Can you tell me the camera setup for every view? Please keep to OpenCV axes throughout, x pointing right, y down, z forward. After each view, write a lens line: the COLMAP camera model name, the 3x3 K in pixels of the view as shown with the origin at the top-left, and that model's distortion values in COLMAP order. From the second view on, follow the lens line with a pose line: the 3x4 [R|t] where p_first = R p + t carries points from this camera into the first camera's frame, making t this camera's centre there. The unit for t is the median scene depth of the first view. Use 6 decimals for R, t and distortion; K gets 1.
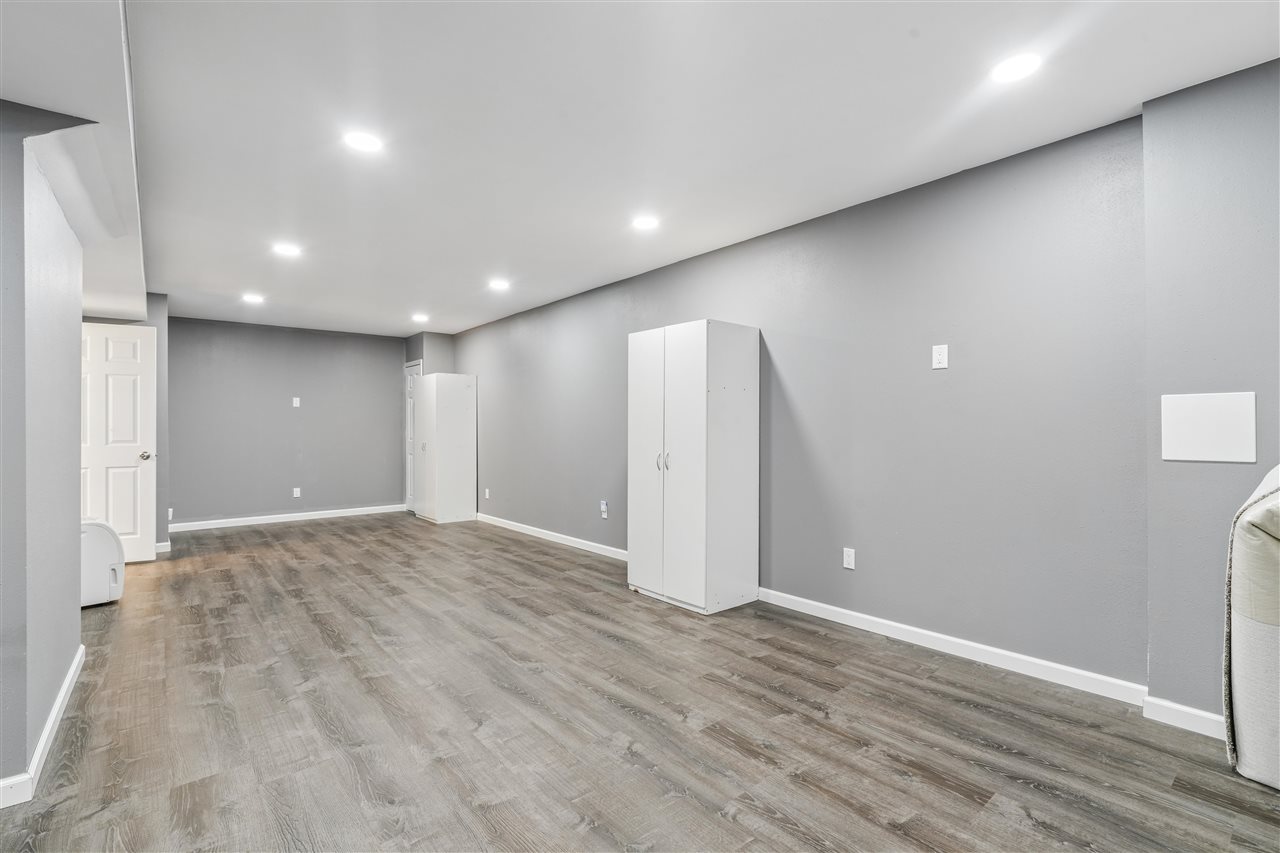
lens RADIAL K [[576.7, 0, 643.9], [0, 576.7, 429.2], [0, 0, 1]] dist [-0.003068, 0.002372]
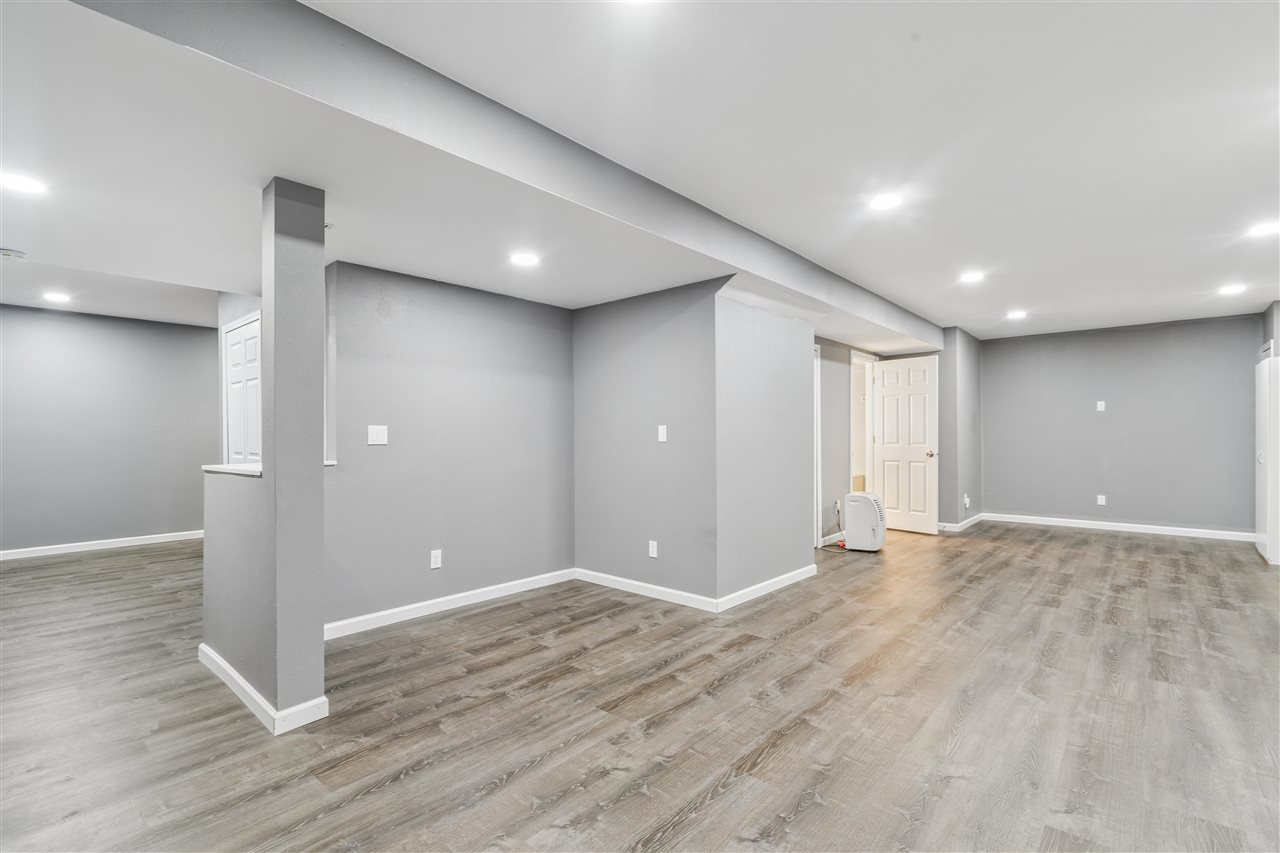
lens RADIAL K [[576.7, 0, 645.9], [0, 576.7, 430.3], [0, 0, 1]] dist [-0.003068, 0.002372]
pose [[0.160954, -0.005280, -0.986948, 0.453074], [-0.001236, 0.999984, -0.005551, -0.000165], [0.986961, 0.002113, 0.160945, 0.201431]]
